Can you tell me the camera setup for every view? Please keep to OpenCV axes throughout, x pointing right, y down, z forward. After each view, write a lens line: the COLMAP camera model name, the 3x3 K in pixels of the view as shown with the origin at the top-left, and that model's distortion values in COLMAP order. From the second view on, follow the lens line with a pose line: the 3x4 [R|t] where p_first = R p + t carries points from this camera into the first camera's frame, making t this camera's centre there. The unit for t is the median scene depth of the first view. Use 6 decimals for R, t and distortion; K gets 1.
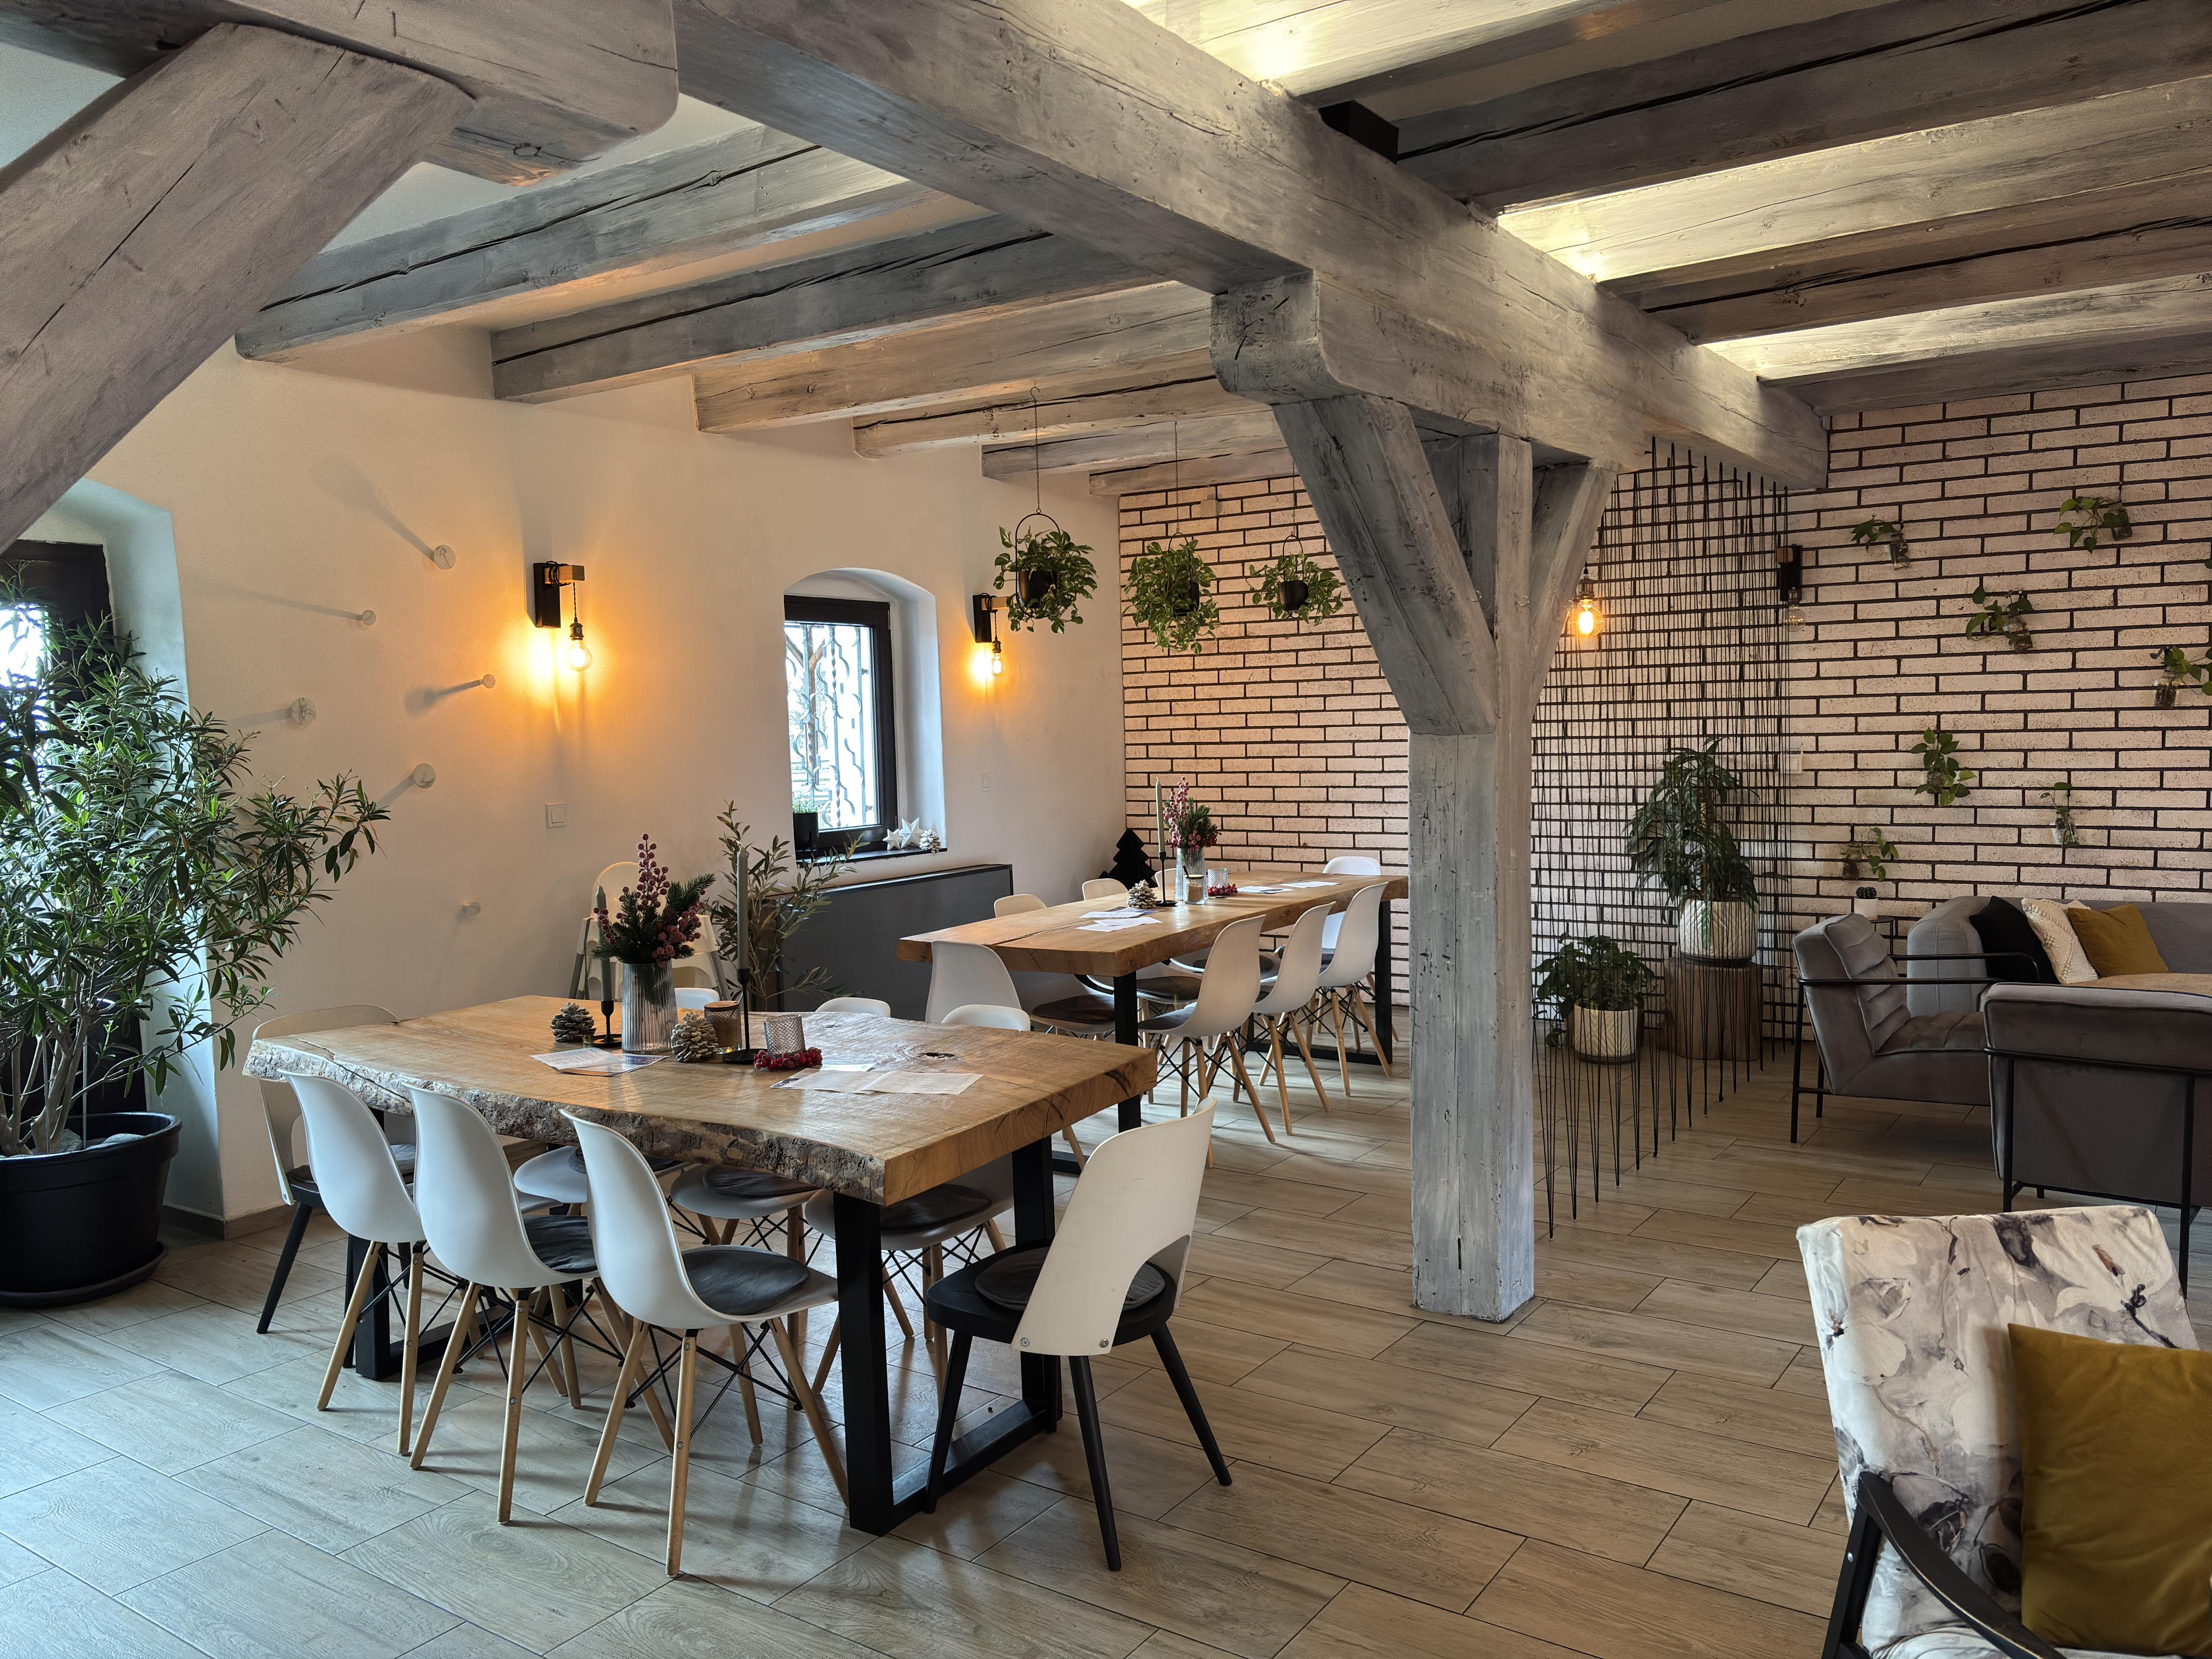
lens RADIAL K [[1655.1, 0, 1098.9], [0, 1655.1, 831.3], [0, 0, 1]] dist [0.016194, -0.032274]
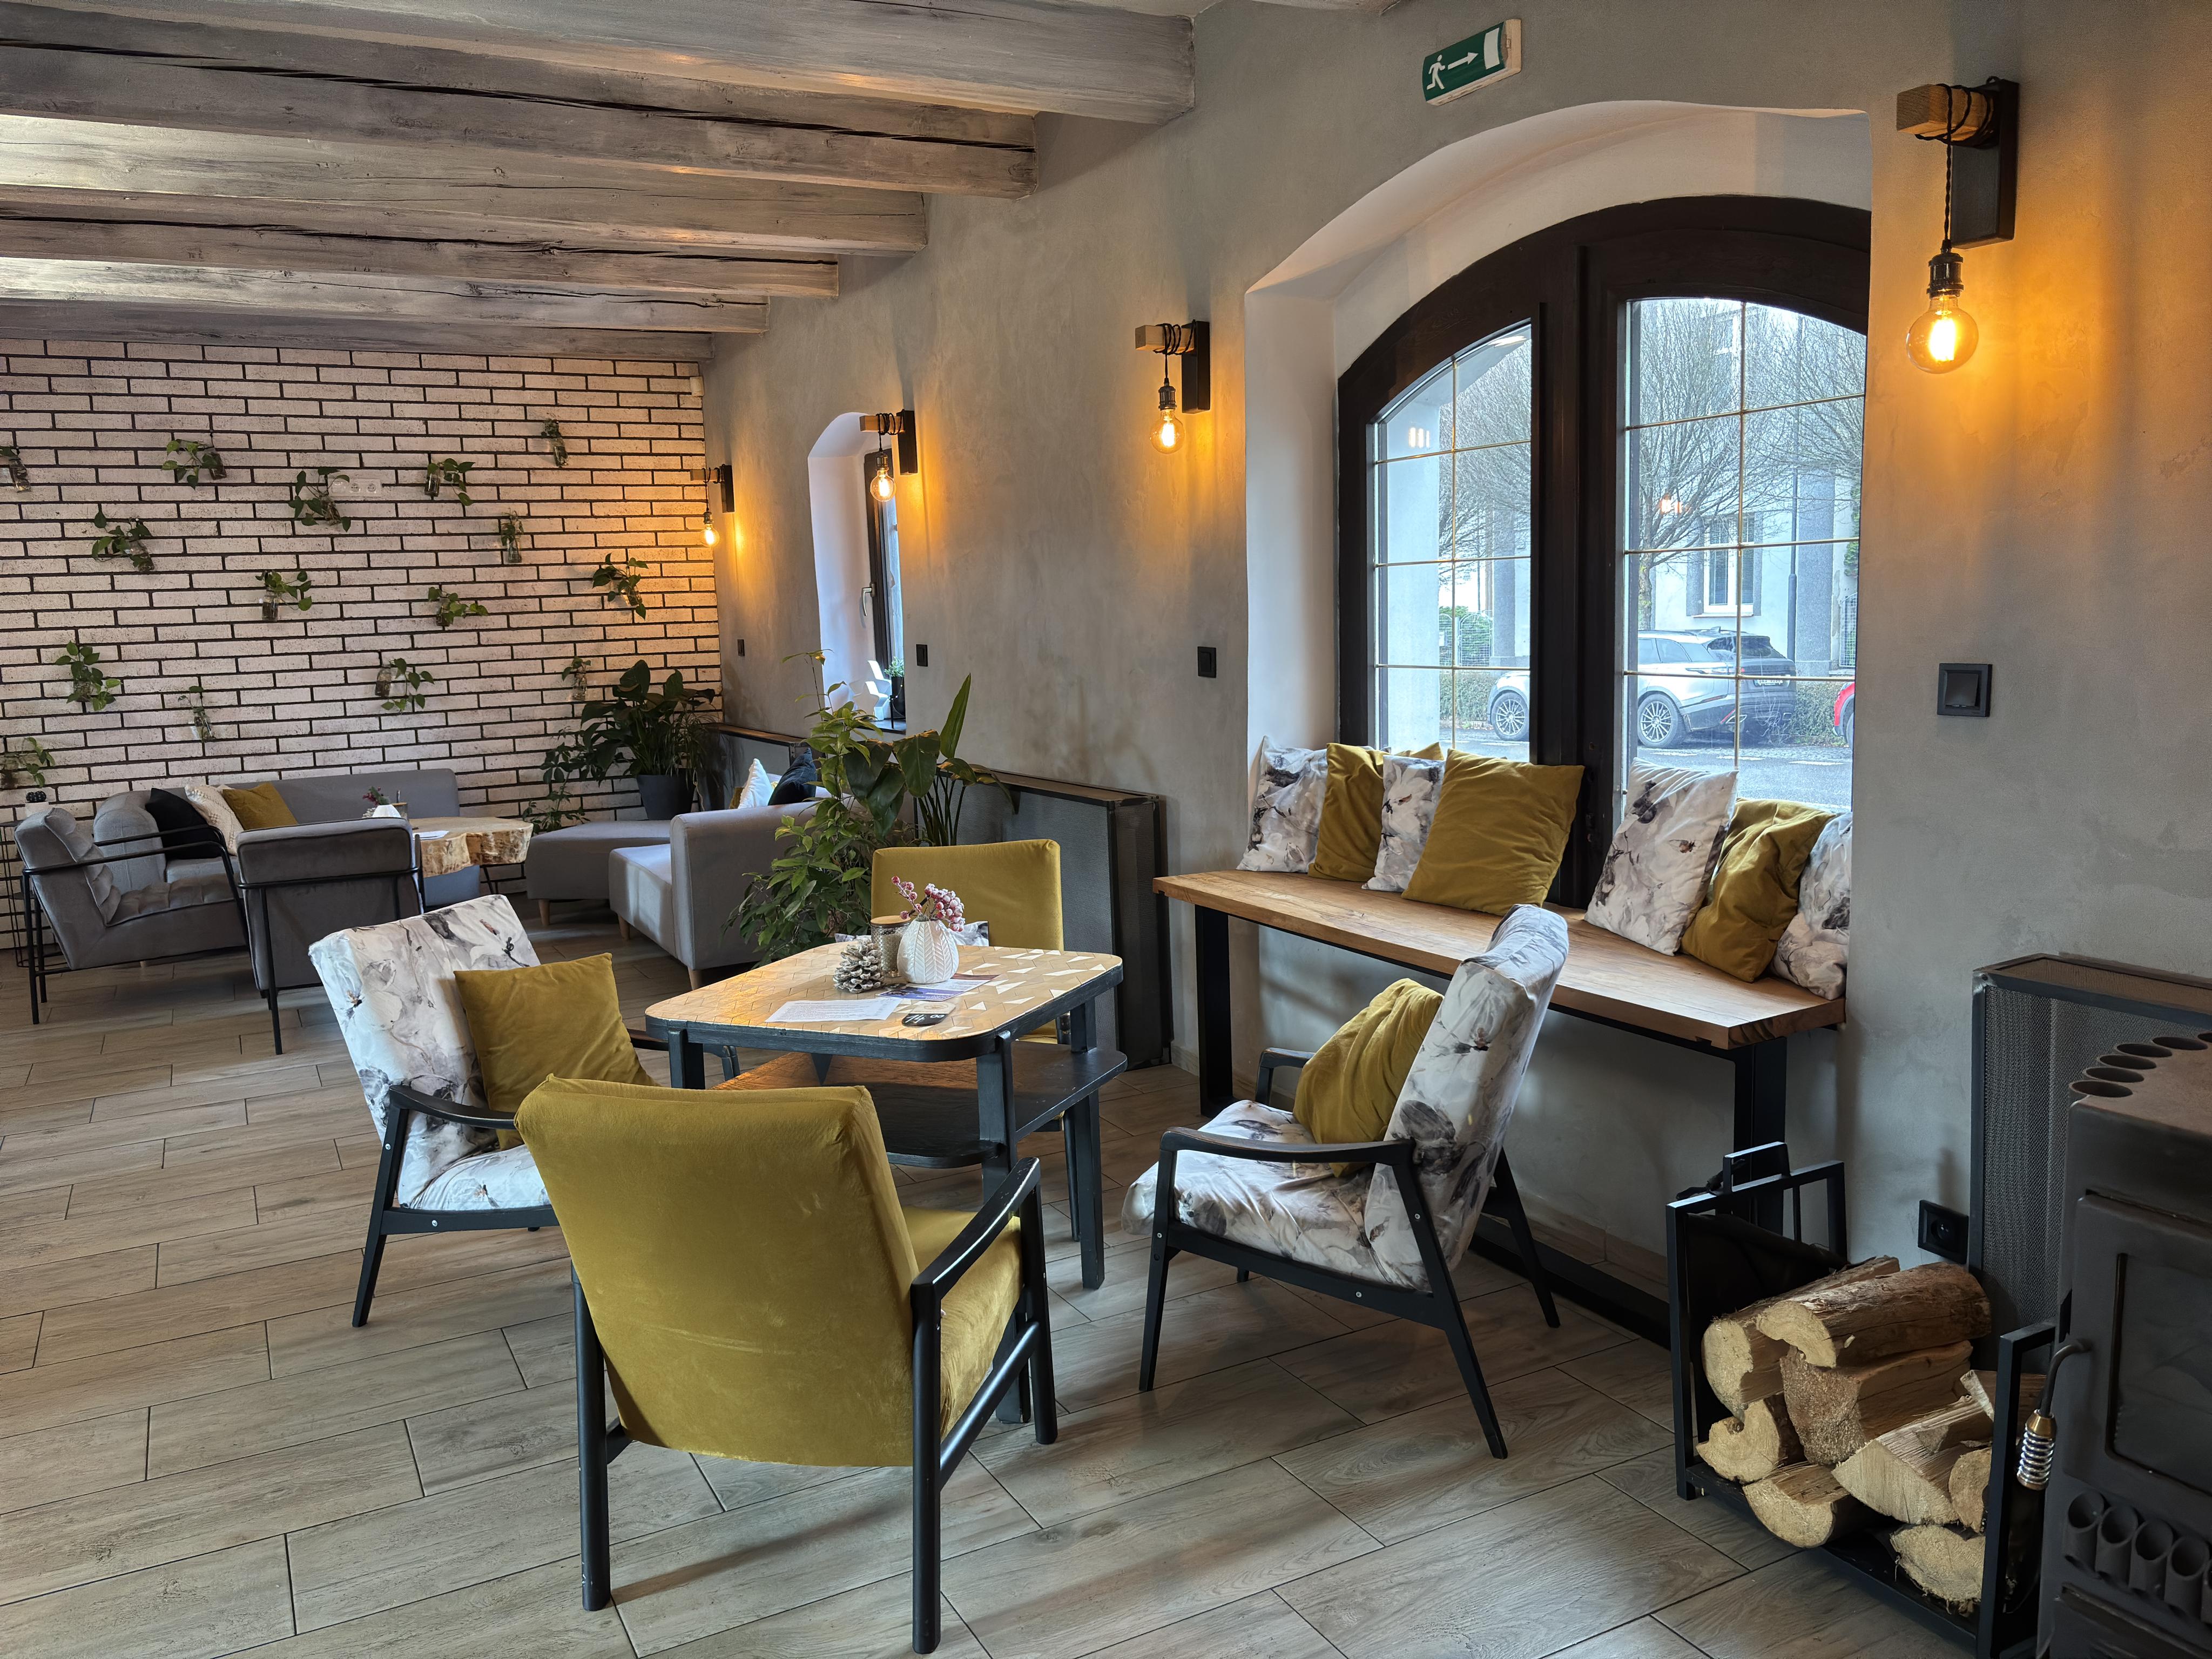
lens RADIAL K [[1655.1, 0, 1100.4], [0, 1655.1, 832.1], [0, 0, 1]] dist [0.016194, -0.032274]
pose [[0.437389, -0.111750, 0.892302, -0.193888], [0.085964, 0.992901, 0.082211, 0.031572], [-0.895154, 0.040748, 0.443890, -0.083122]]
